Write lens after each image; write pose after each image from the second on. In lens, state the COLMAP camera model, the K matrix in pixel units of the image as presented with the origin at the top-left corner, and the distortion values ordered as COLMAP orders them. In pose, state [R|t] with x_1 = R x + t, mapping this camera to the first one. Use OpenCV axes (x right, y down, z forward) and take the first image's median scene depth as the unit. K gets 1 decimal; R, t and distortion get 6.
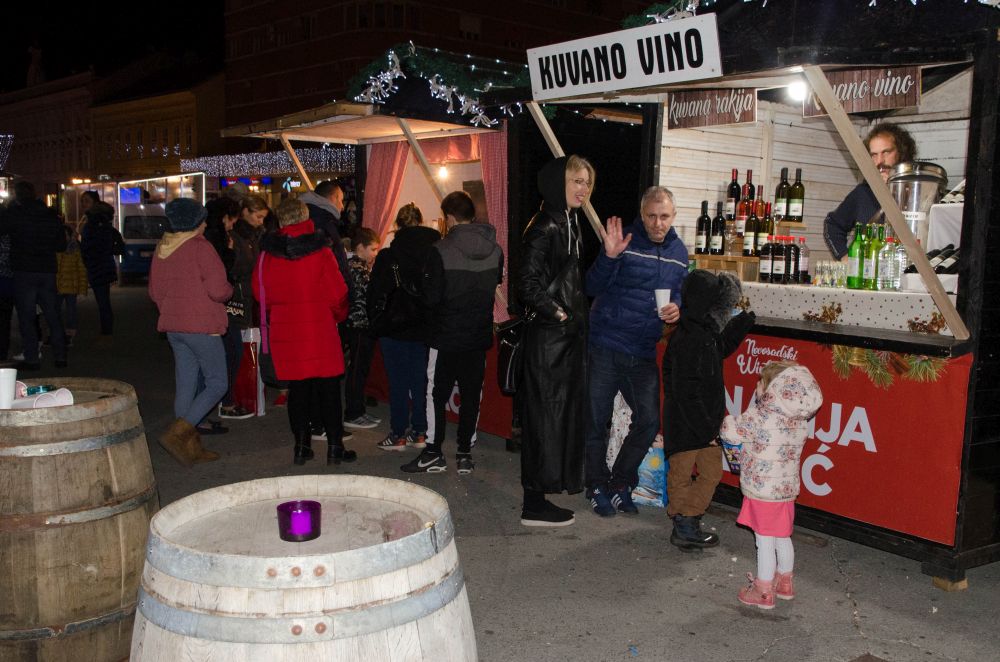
lens RADIAL K [[1014.6, 0, 501.6], [0, 1014.6, 331.1], [0, 0, 1]] dist [-0.091843, 0.000000]
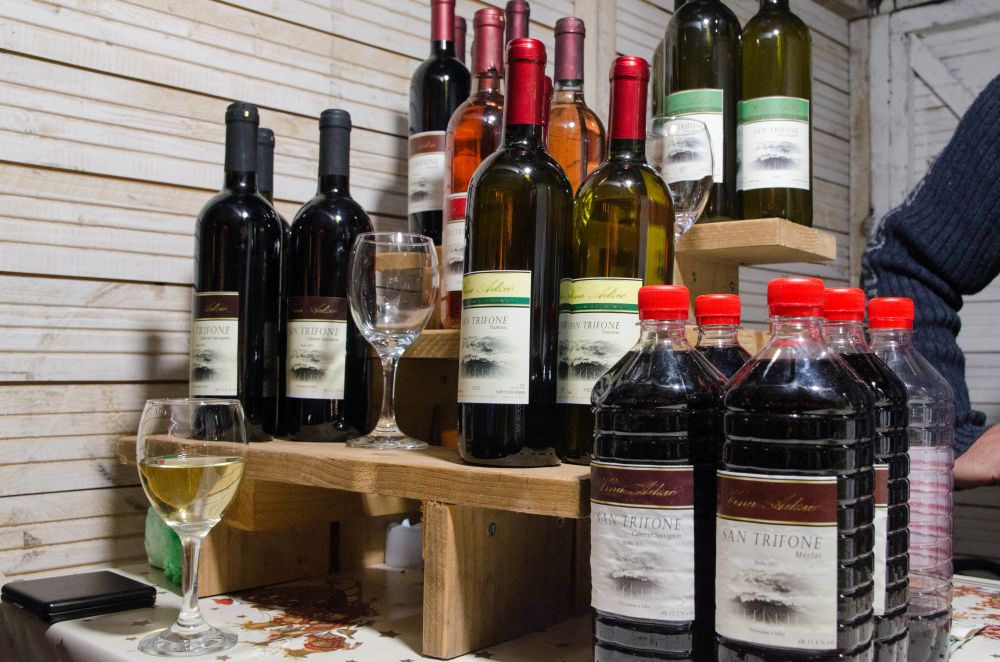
lens RADIAL K [[1014.6, 0, 501.0], [0, 1014.6, 331.9], [0, 0, 1]] dist [-0.091843, 0.000000]
pose [[0.986524, -0.029895, 0.160860, 0.223952], [0.048308, 0.992555, -0.111806, -0.075543], [-0.156320, 0.118070, 0.980624, 0.868538]]
